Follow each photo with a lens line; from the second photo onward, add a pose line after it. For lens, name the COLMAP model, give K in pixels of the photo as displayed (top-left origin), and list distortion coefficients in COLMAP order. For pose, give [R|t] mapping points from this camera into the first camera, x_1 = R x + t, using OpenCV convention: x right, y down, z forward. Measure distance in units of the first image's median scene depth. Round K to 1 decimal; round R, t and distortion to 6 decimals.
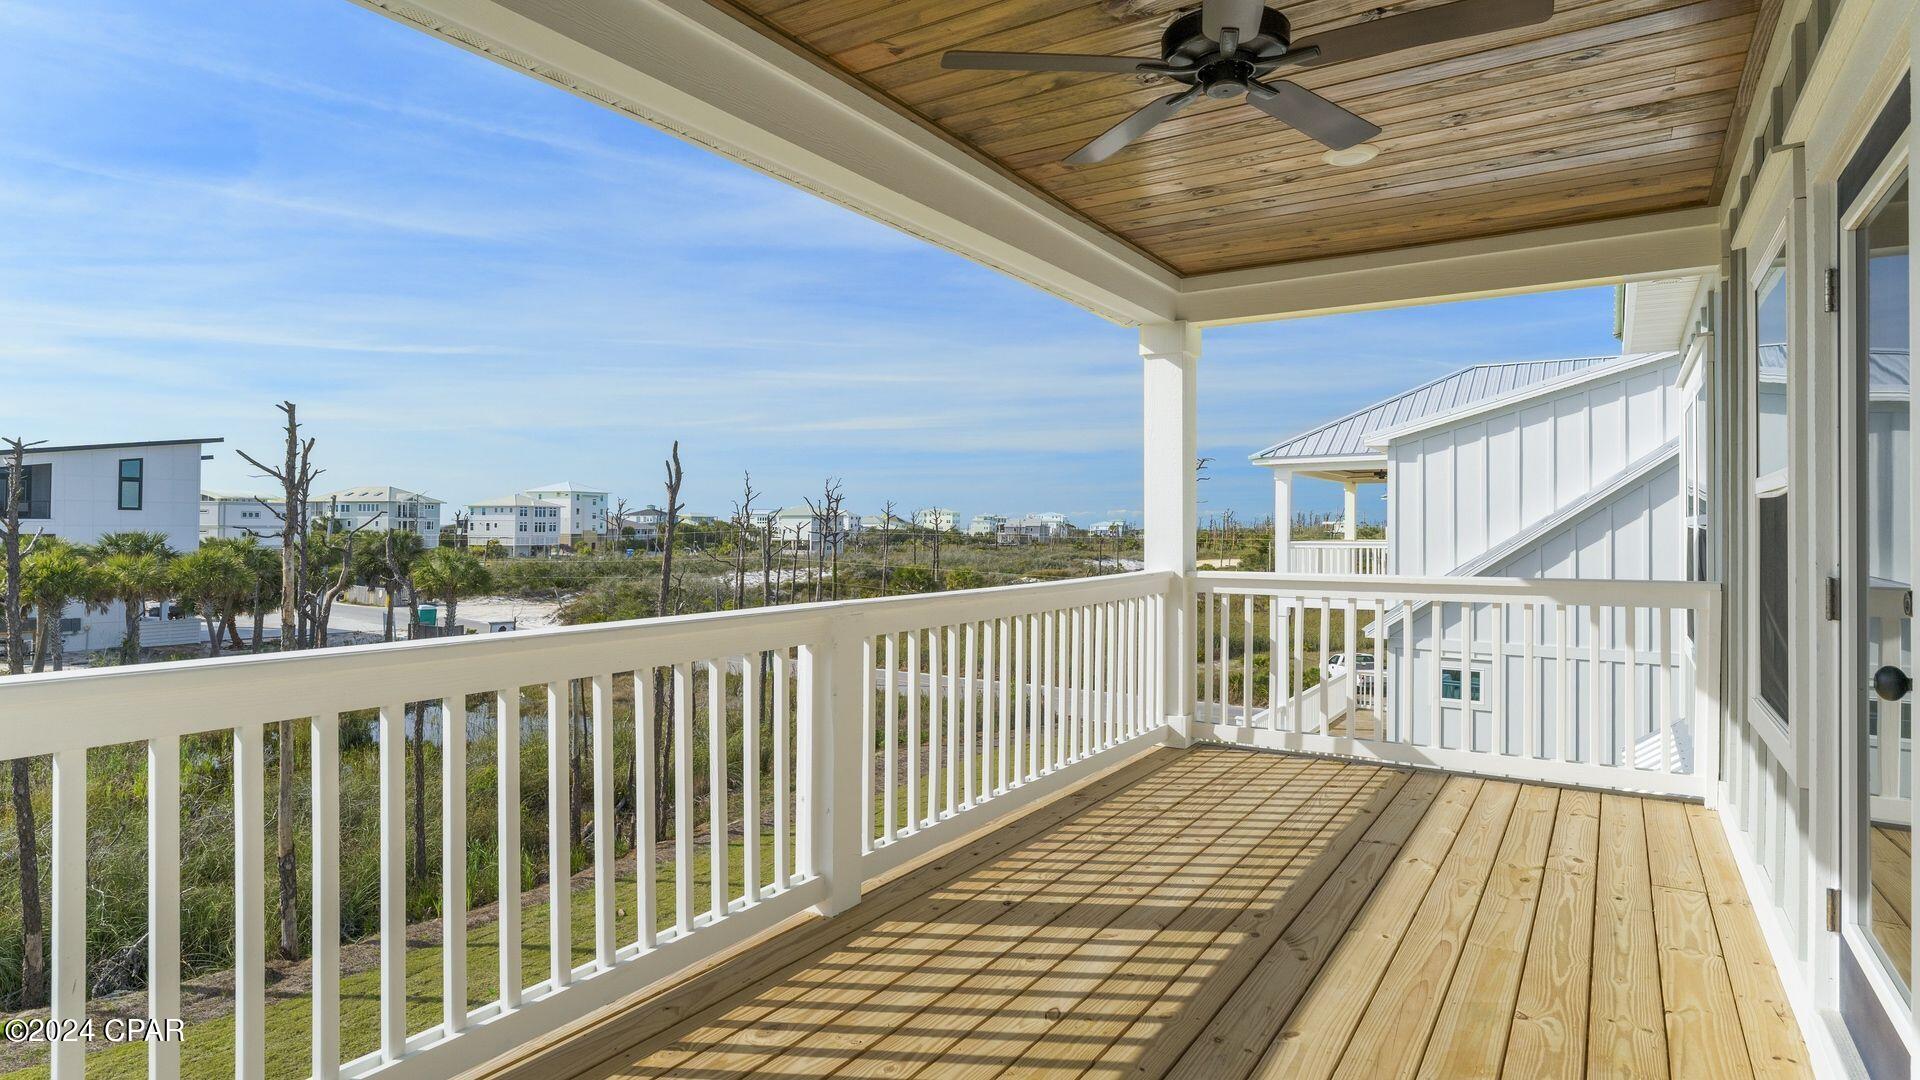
lens RADIAL K [[1059.4, 0, 955.0], [0, 1059.4, 531.7], [0, 0, 1]] dist [0.037385, 0.003161]
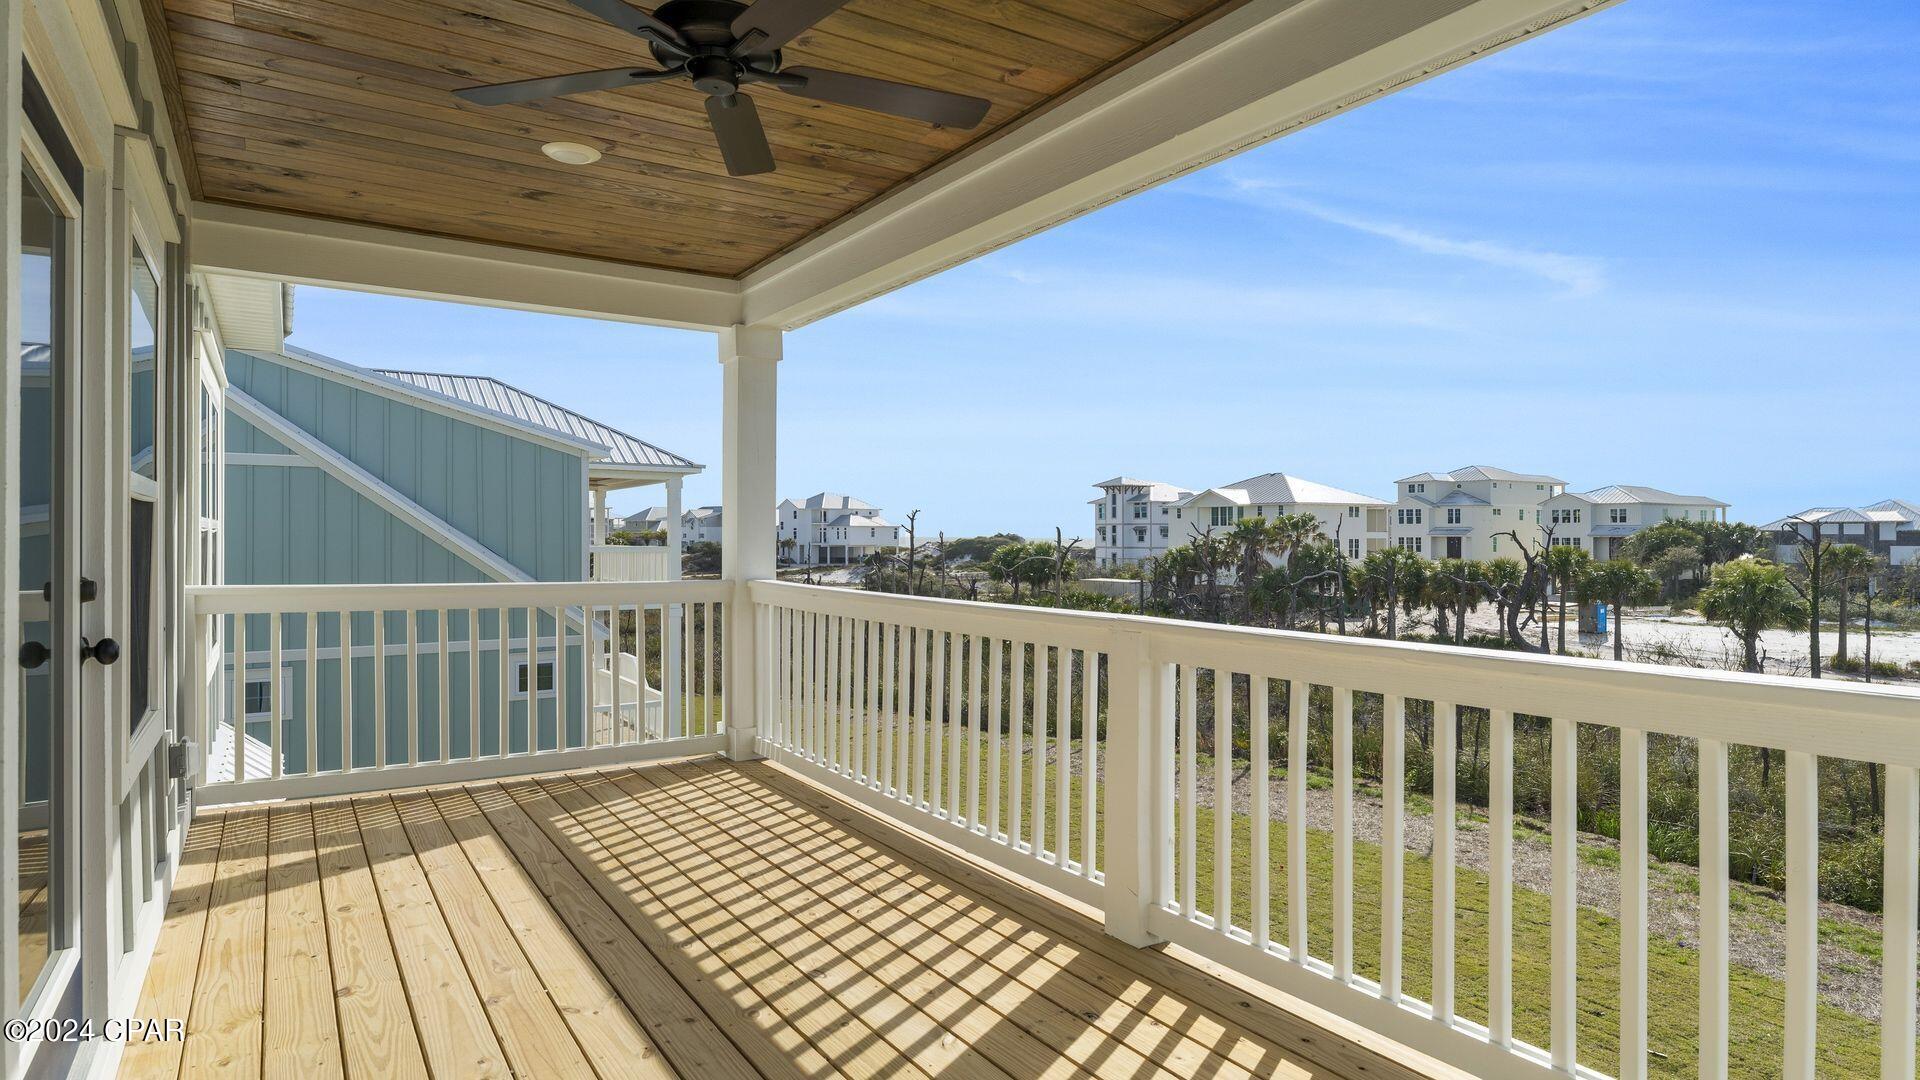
lens RADIAL K [[1059.4, 0, 956.9], [0, 1059.4, 544.2], [0, 0, 1]] dist [0.037385, 0.003161]
pose [[-0.435208, -0.001668, -0.900328, 0.908892], [0.004481, 0.999982, -0.004019, 0.005106], [0.900319, -0.005784, -0.435193, 1.422293]]
